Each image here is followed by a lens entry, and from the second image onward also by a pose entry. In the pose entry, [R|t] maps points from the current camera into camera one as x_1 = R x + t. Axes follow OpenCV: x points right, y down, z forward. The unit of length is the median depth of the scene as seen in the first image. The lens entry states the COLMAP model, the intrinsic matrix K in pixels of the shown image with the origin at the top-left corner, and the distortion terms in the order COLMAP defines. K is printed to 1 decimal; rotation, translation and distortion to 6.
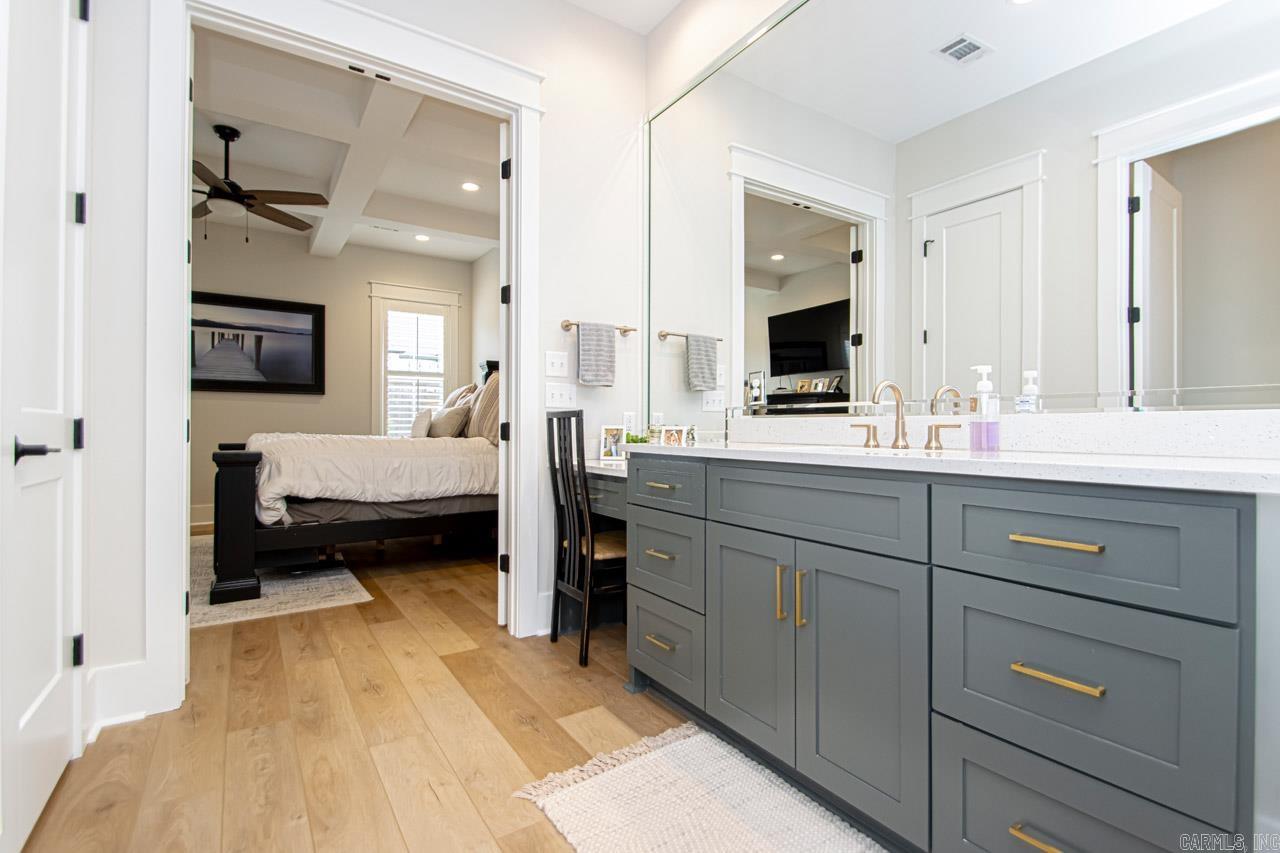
lens RADIAL K [[597.9, 0, 643.9], [0, 597.9, 429.2], [0, 0, 1]] dist [0.004341, -0.008758]
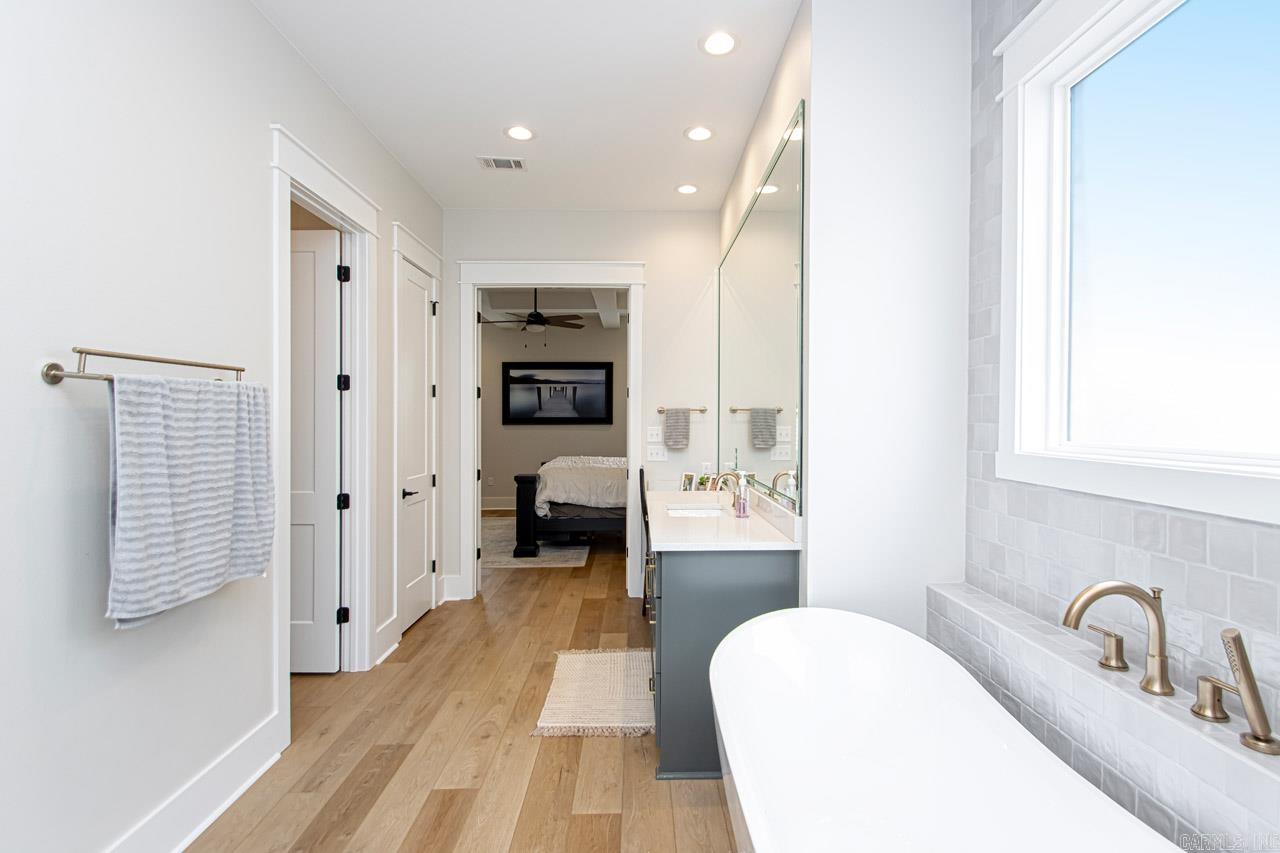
lens RADIAL K [[597.9, 0, 639.9], [0, 597.9, 421.9], [0, 0, 1]] dist [0.004341, -0.008758]
pose [[0.837371, -0.006387, -0.546598, 0.603022], [0.006028, 0.999979, -0.002449, -0.118189], [0.546602, -0.001244, 0.837392, -0.333609]]
